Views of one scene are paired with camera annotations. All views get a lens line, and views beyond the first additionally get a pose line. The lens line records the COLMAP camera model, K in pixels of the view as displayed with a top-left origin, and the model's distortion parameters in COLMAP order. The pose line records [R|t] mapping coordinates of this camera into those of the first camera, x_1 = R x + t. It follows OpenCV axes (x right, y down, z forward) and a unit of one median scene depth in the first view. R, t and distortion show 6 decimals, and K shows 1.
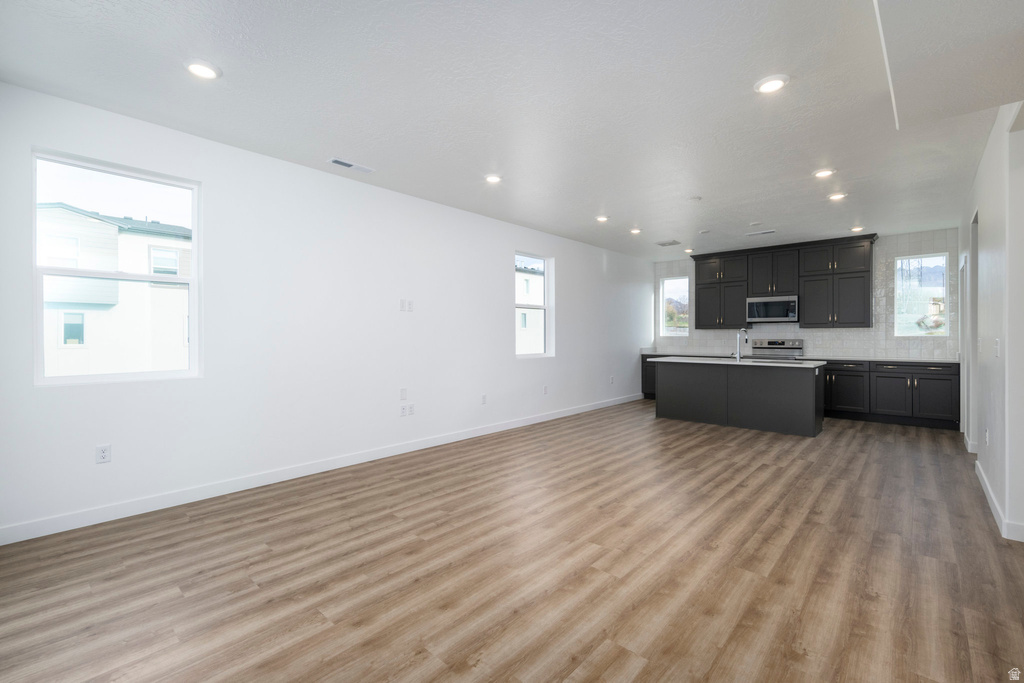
lens RADIAL K [[449.9, 0, 509.0], [0, 449.9, 338.4], [0, 0, 1]] dist [0.002935, -0.000927]
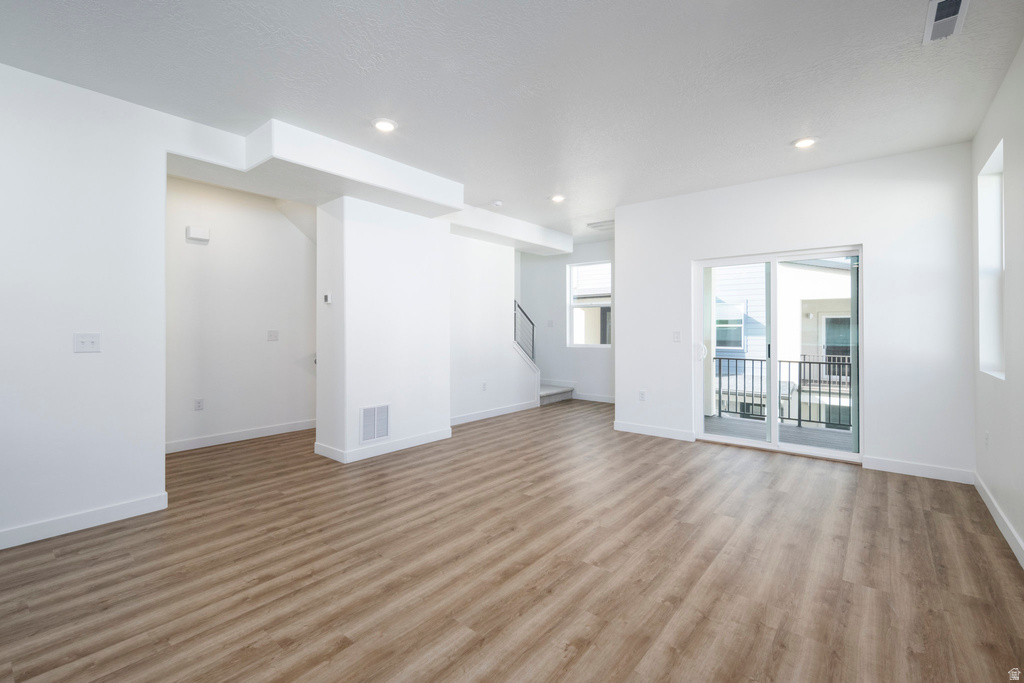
lens RADIAL K [[449.9, 0, 520.1], [0, 449.9, 330.4], [0, 0, 1]] dist [0.002935, -0.000927]
pose [[-0.996907, 0.001328, -0.078583, 0.269521], [0.000803, 0.999977, 0.006708, -0.008188], [0.078591, 0.006624, -0.996885, 1.942741]]
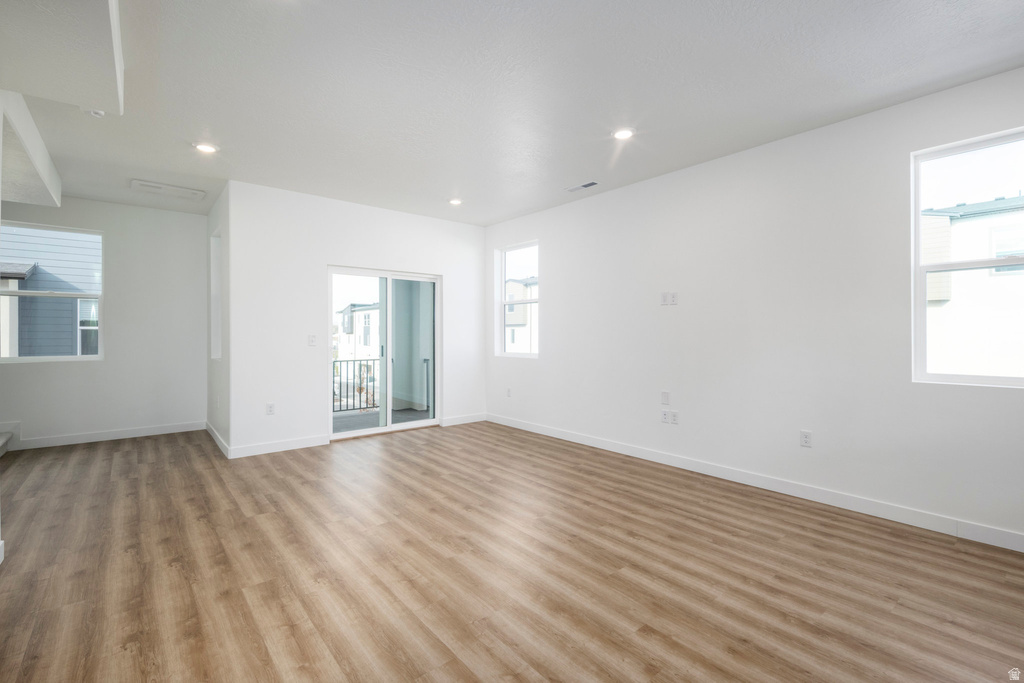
lens RADIAL K [[449.9, 0, 512.3], [0, 449.9, 338.7], [0, 0, 1]] dist [0.002935, -0.000927]
pose [[-0.127262, 0.013144, -0.991782, 1.067531], [-0.005843, 0.999885, 0.014002, -0.008488], [0.991852, 0.007577, -0.127170, 1.253302]]
